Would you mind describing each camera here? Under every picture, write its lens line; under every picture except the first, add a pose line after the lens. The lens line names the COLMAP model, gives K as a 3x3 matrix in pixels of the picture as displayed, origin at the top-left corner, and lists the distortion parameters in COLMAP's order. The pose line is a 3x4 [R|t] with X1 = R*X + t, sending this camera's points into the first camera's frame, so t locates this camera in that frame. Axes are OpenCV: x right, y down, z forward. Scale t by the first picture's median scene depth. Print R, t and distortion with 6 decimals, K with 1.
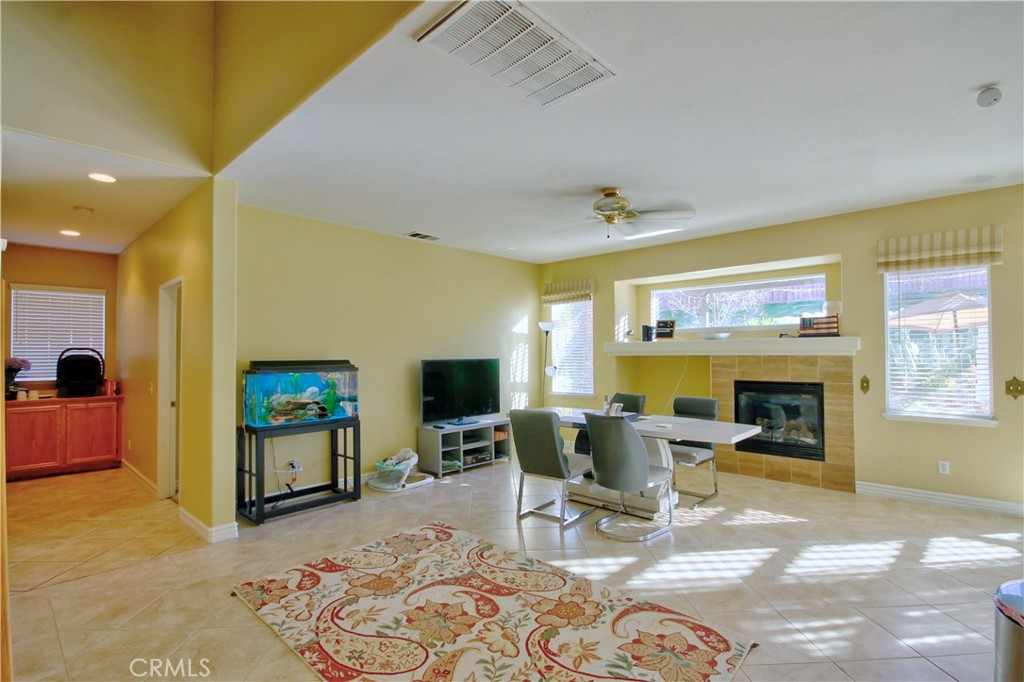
lens RADIAL K [[470.8, 0, 516.1], [0, 470.8, 348.2], [0, 0, 1]] dist [-0.023036, 0.000691]
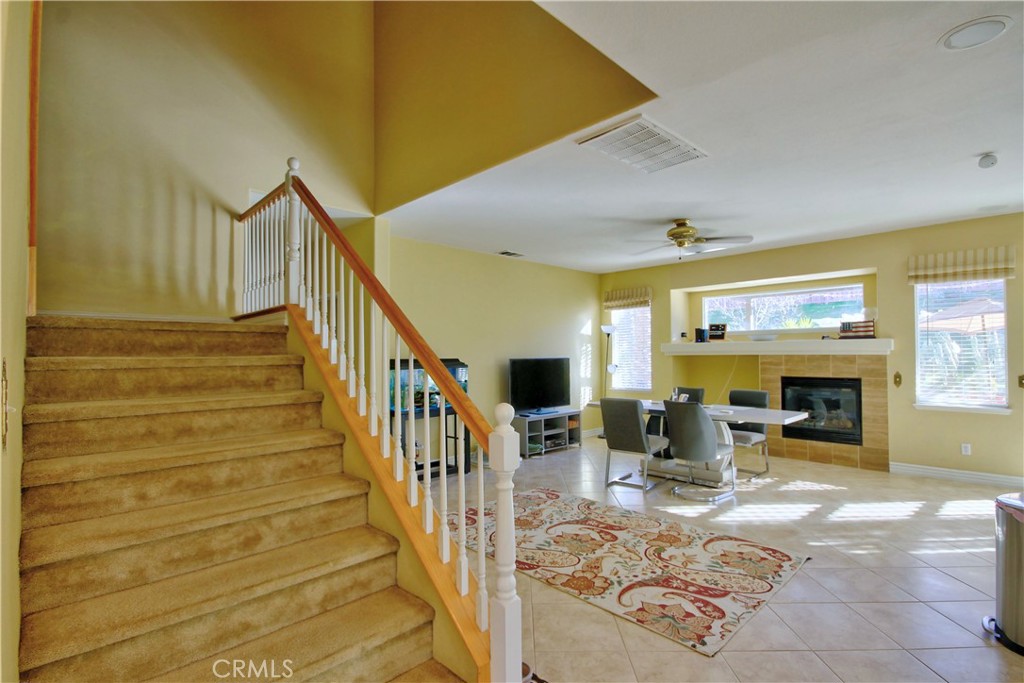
lens RADIAL K [[470.8, 0, 516.1], [0, 470.8, 348.7], [0, 0, 1]] dist [-0.023036, 0.000691]
pose [[0.998213, -0.001304, -0.059741, -0.134280], [0.001336, 0.999999, 0.000501, -0.001198], [0.059740, -0.000580, 0.998214, -0.215168]]
